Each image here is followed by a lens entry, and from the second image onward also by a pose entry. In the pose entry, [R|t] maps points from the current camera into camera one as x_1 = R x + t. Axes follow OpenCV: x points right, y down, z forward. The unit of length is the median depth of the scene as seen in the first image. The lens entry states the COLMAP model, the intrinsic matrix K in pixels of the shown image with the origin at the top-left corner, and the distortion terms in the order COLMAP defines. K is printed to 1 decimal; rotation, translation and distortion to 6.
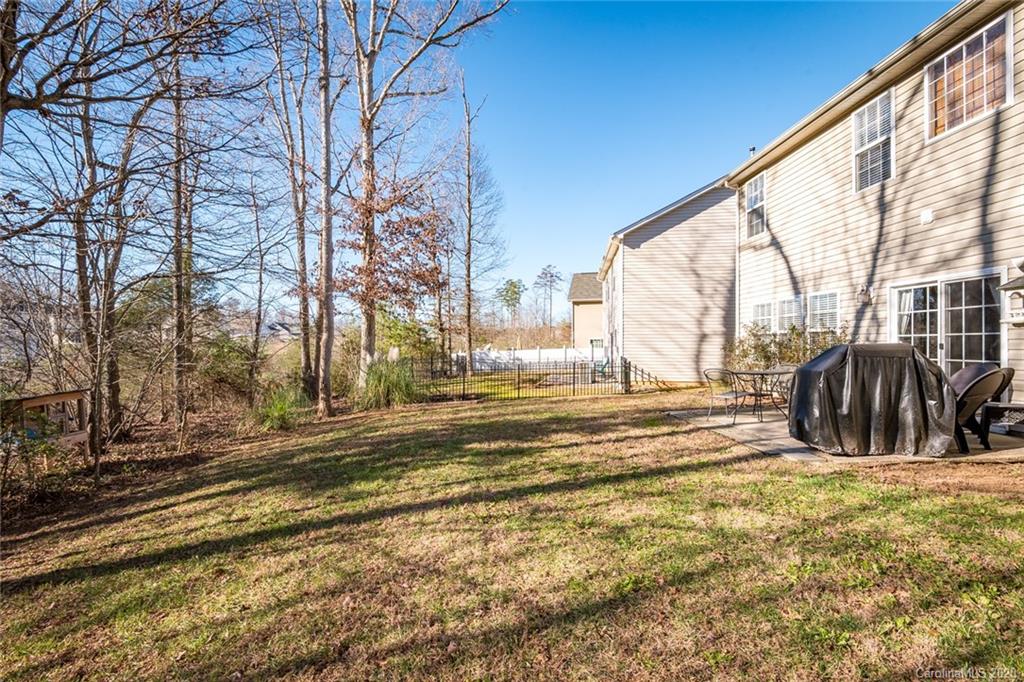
lens RADIAL K [[472.5, 0, 510.2], [0, 472.5, 344.2], [0, 0, 1]] dist [-0.000703, -0.003967]
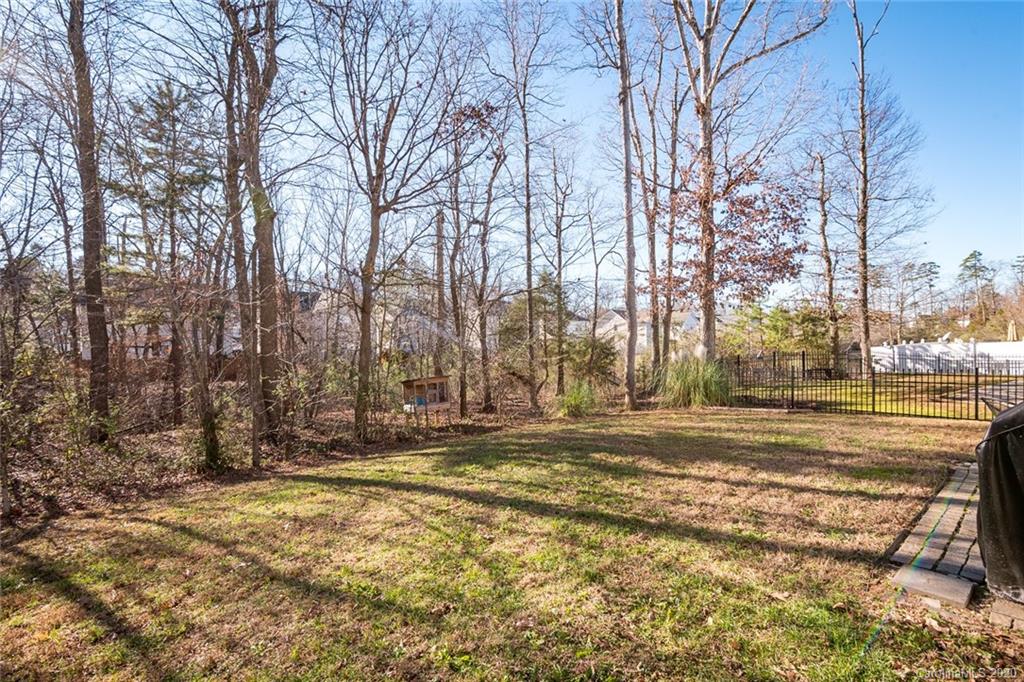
lens RADIAL K [[472.5, 0, 509.9], [0, 472.5, 341.5], [0, 0, 1]] dist [-0.000703, -0.003967]
pose [[0.624943, -0.005289, -0.780652, 0.266842], [0.017753, 0.999815, 0.007438, -0.013724], [0.780468, -0.018507, 0.624921, 0.119376]]
